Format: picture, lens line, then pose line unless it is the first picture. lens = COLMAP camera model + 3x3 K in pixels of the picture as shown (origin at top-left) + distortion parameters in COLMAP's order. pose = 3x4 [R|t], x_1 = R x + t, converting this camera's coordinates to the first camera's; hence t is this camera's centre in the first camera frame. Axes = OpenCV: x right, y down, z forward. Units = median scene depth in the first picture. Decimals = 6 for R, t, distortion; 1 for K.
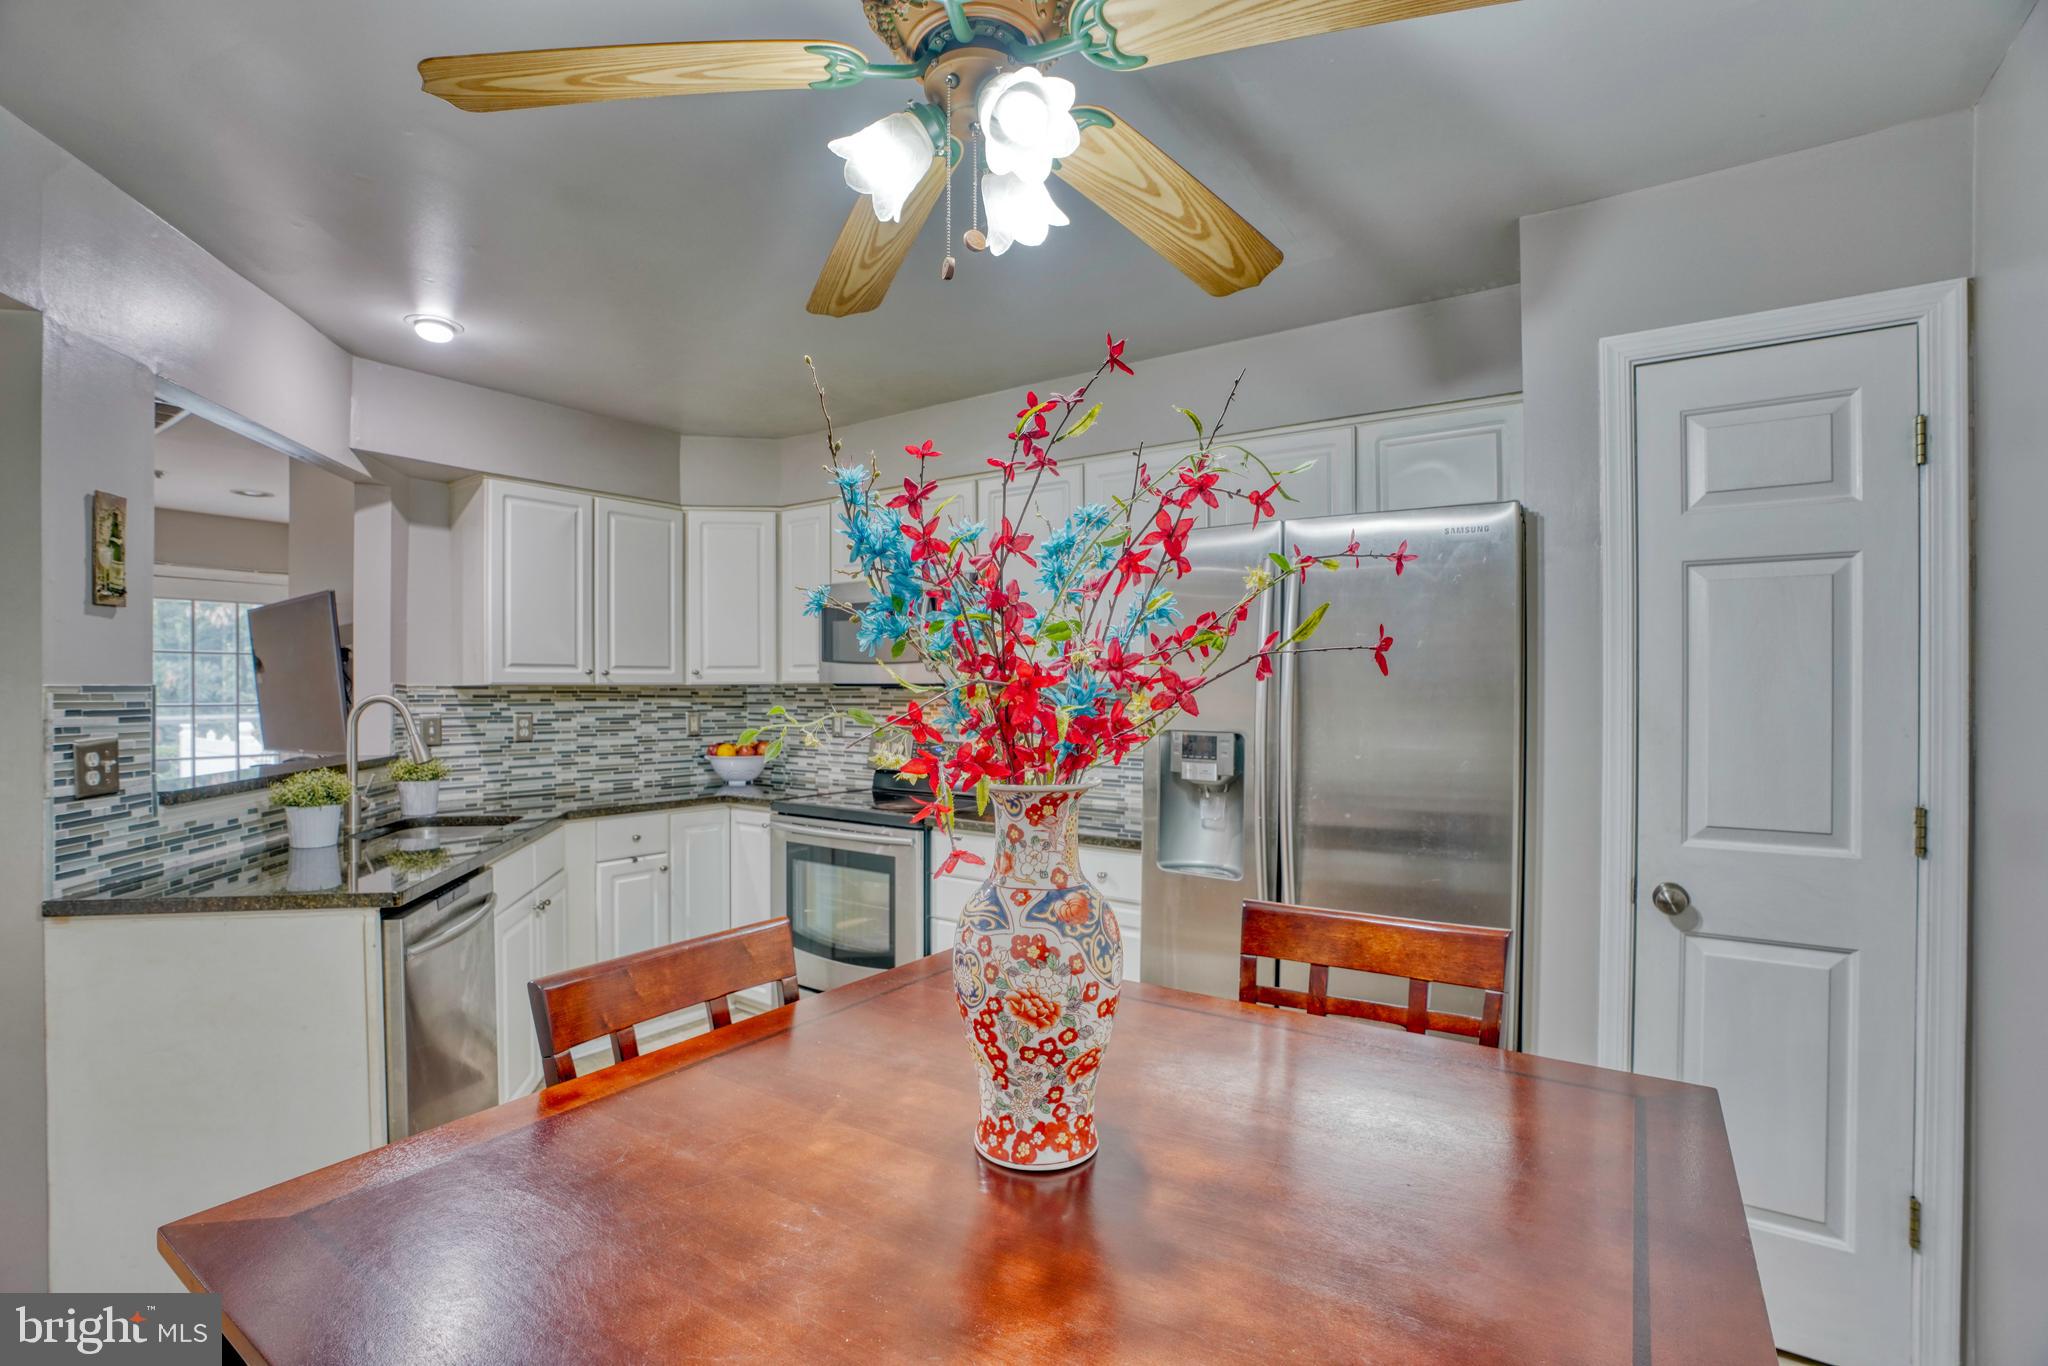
lens RADIAL K [[942.1, 0, 1008.4], [0, 942.1, 679.2], [0, 0, 1]] dist [-0.066792, 0.023805]
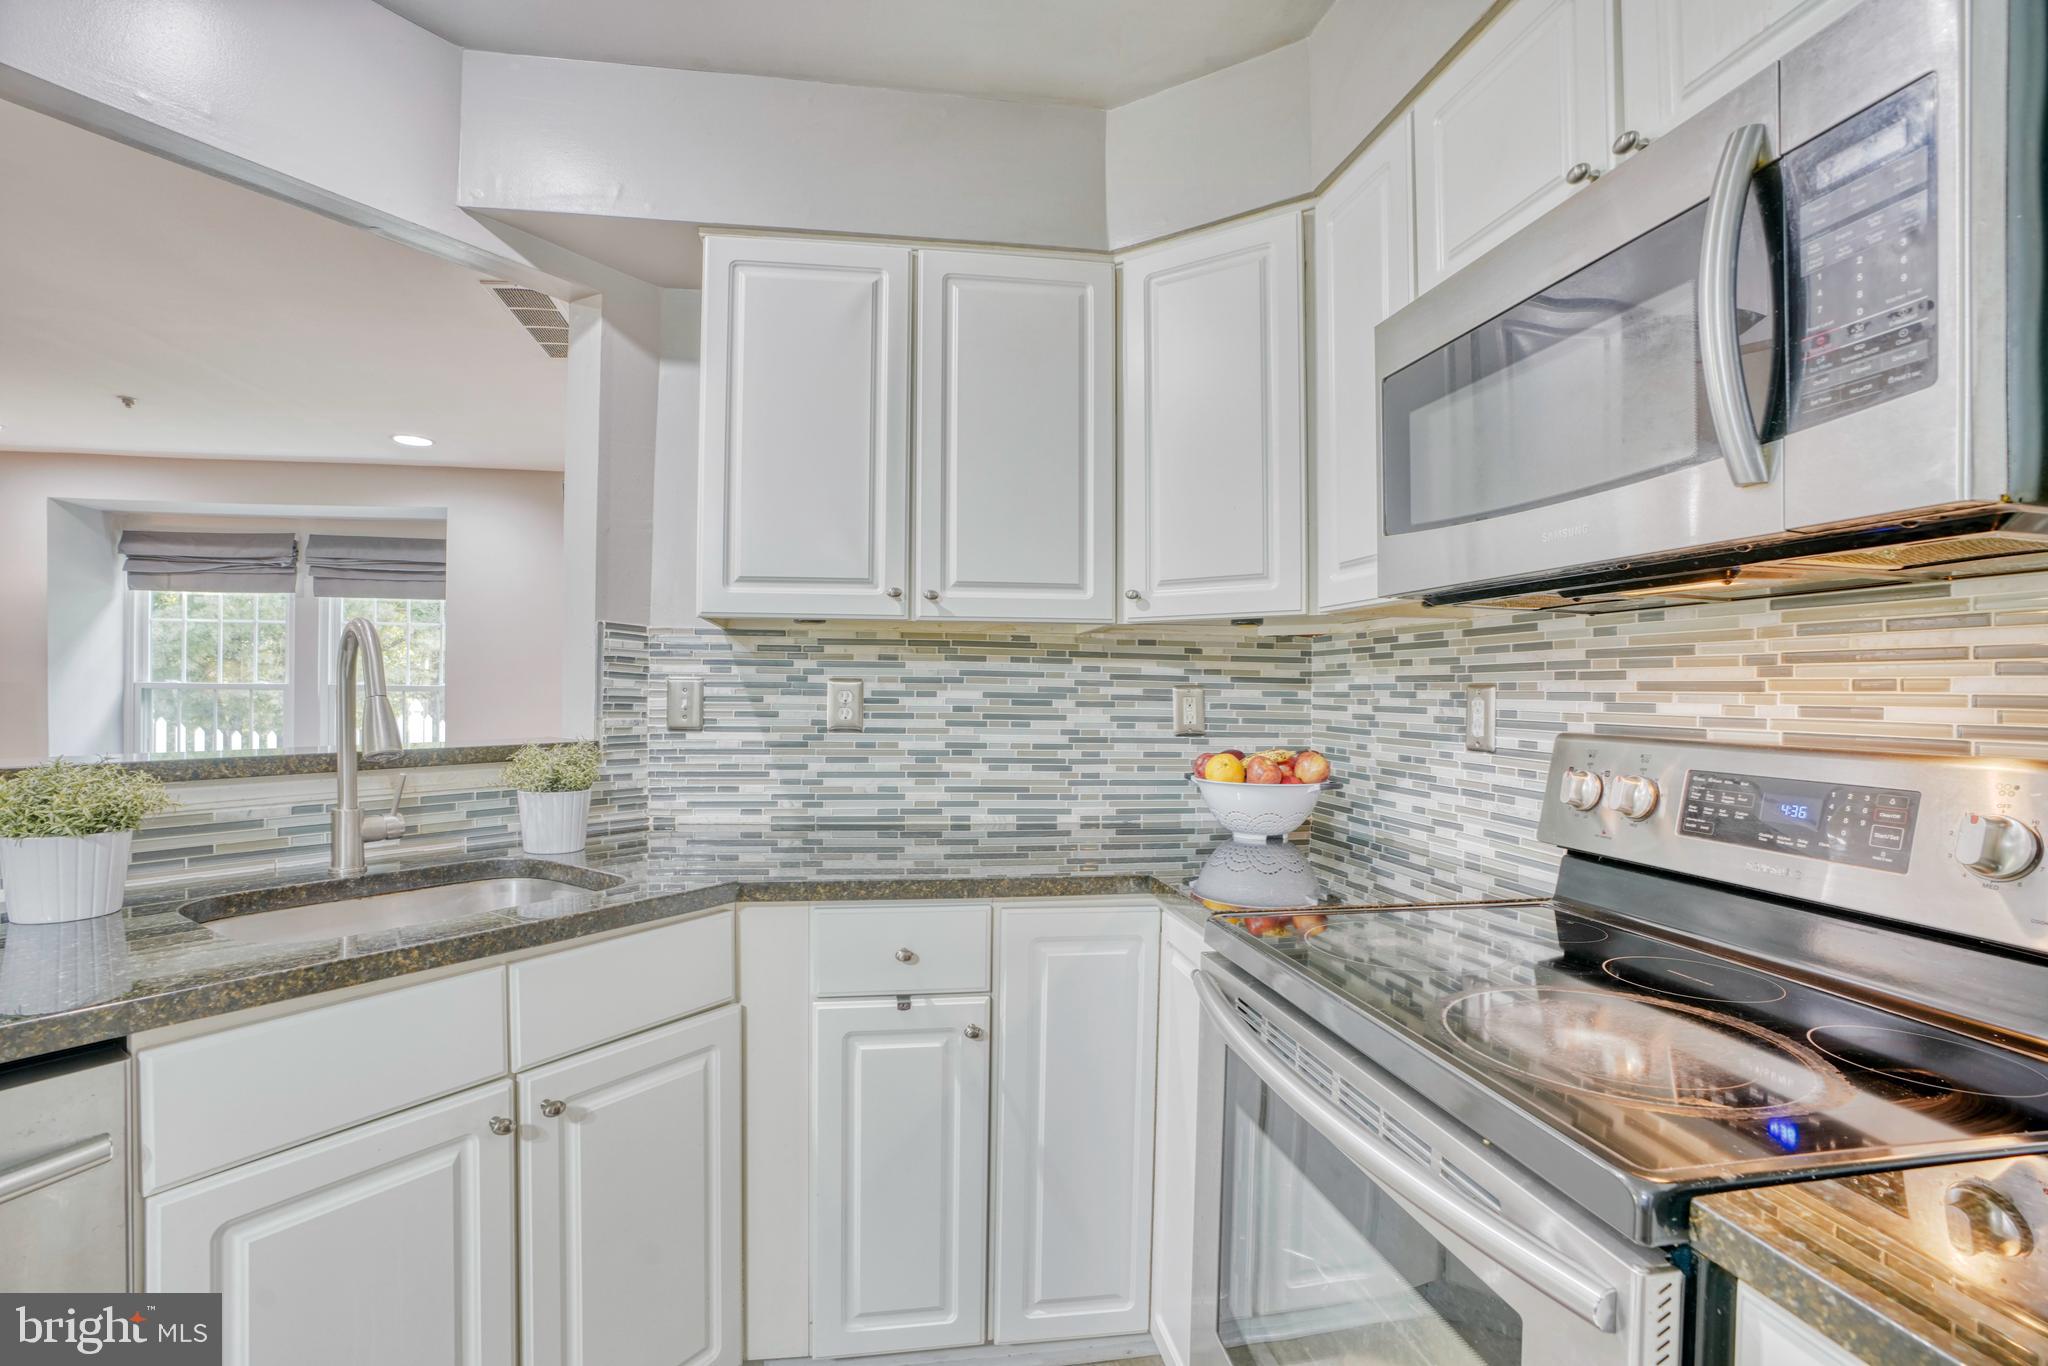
lens RADIAL K [[942.1, 0, 1009.2], [0, 942.1, 695.9], [0, 0, 1]] dist [-0.066792, 0.023805]
pose [[0.704709, 0.011071, -0.709410, -0.049178], [-0.002572, 0.999912, 0.013051, 0.039343], [0.709491, -0.007373, 0.704676, 0.674102]]
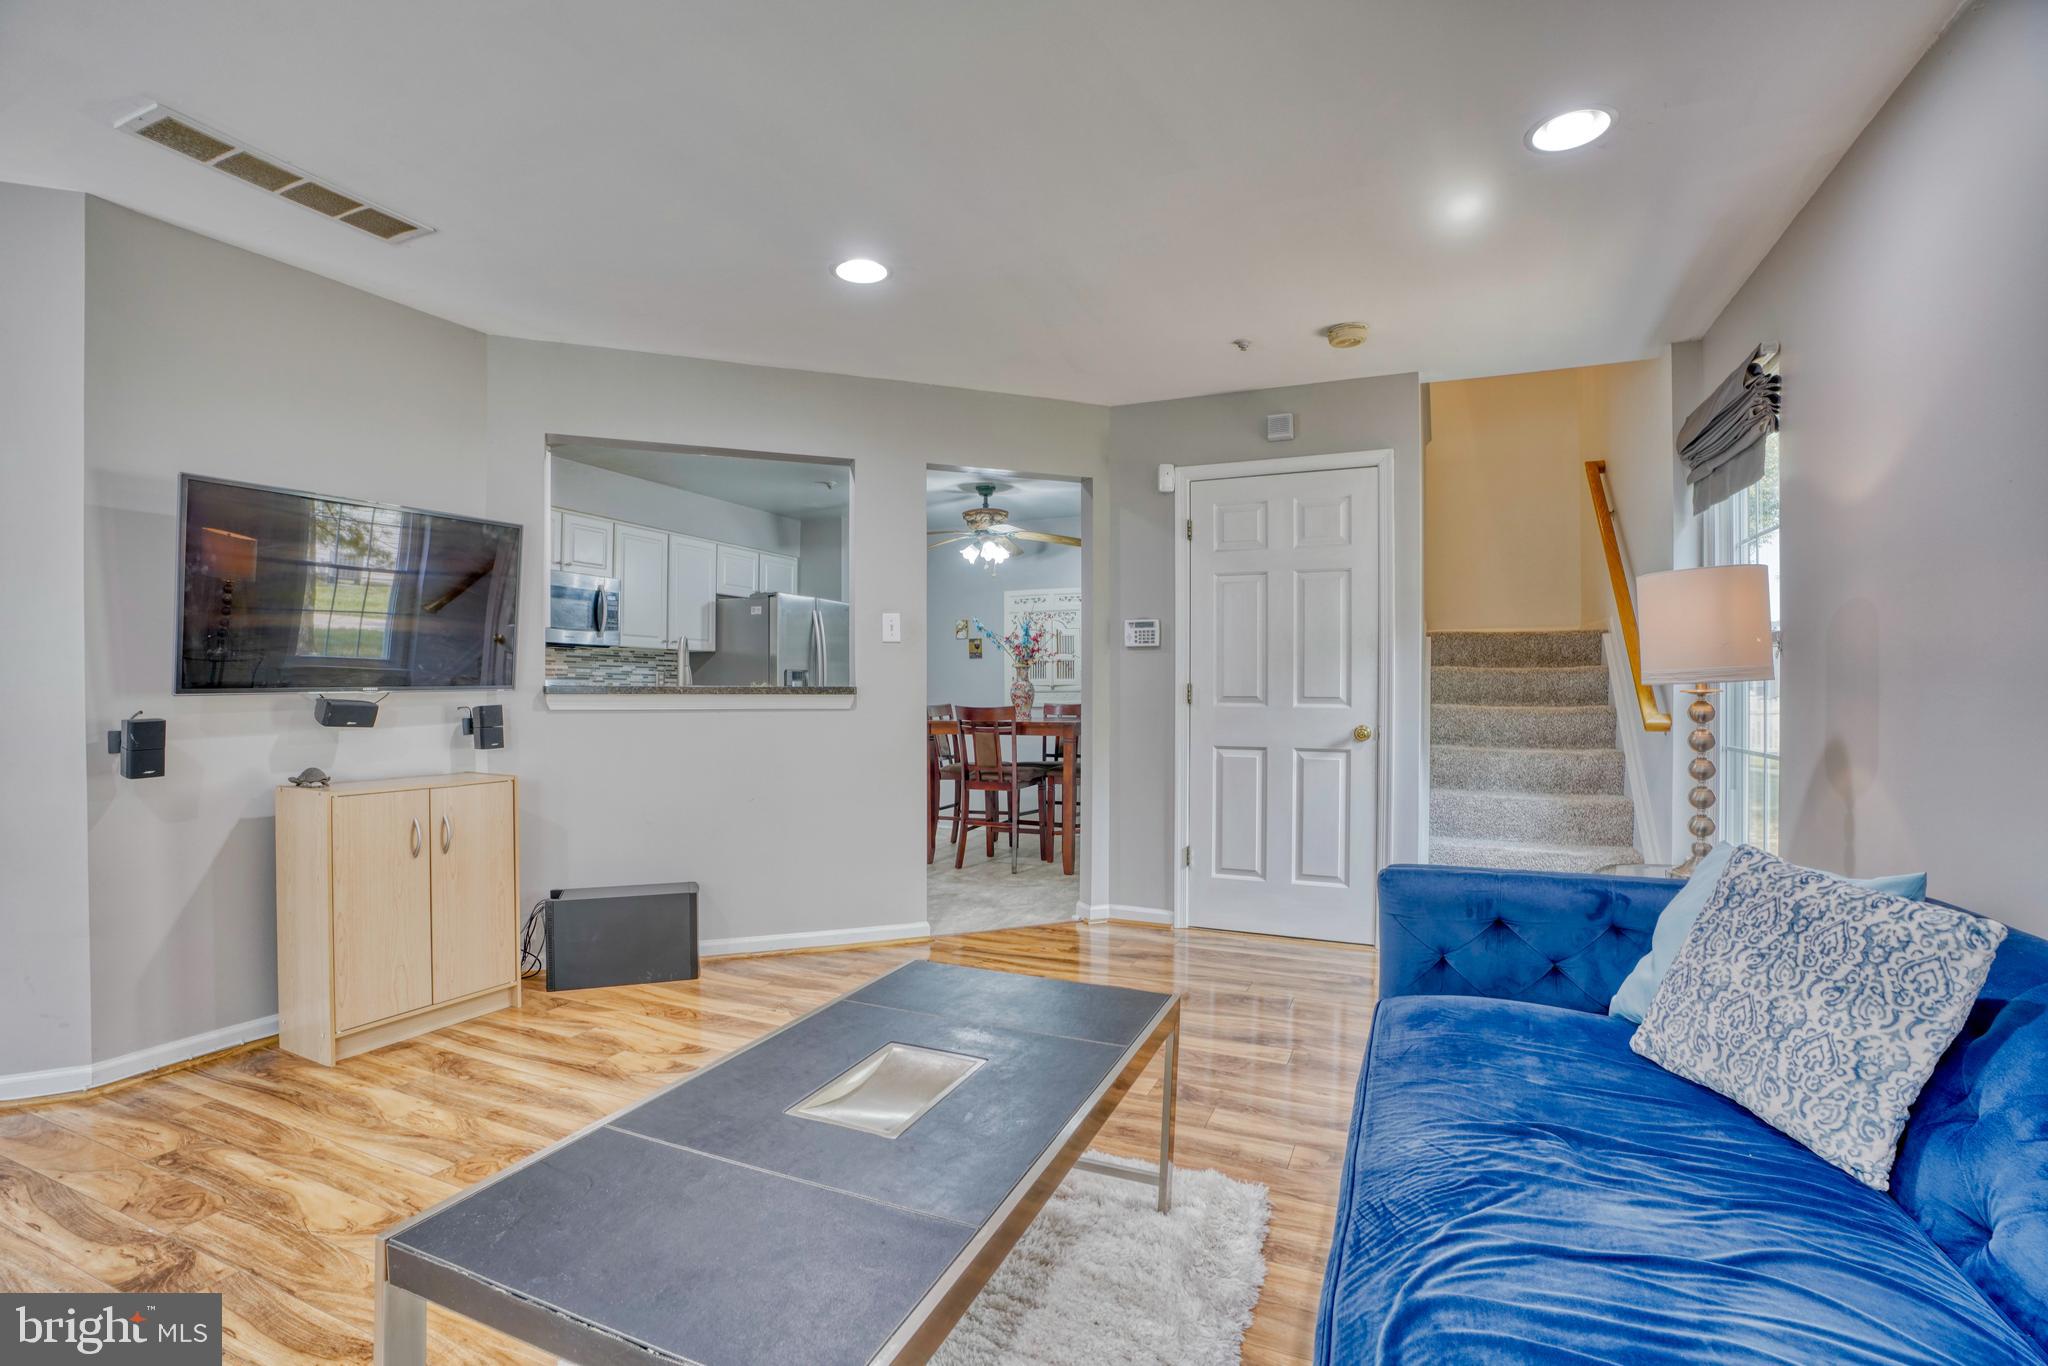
lens RADIAL K [[942.1, 0, 1019.7], [0, 942.1, 691.6], [0, 0, 1]] dist [-0.066792, 0.023805]
pose [[-0.192630, 0.000423, 0.981271, -1.657459], [-0.006564, 0.999977, -0.001720, 0.076815], [-0.981250, -0.006772, -0.192623, 0.576320]]
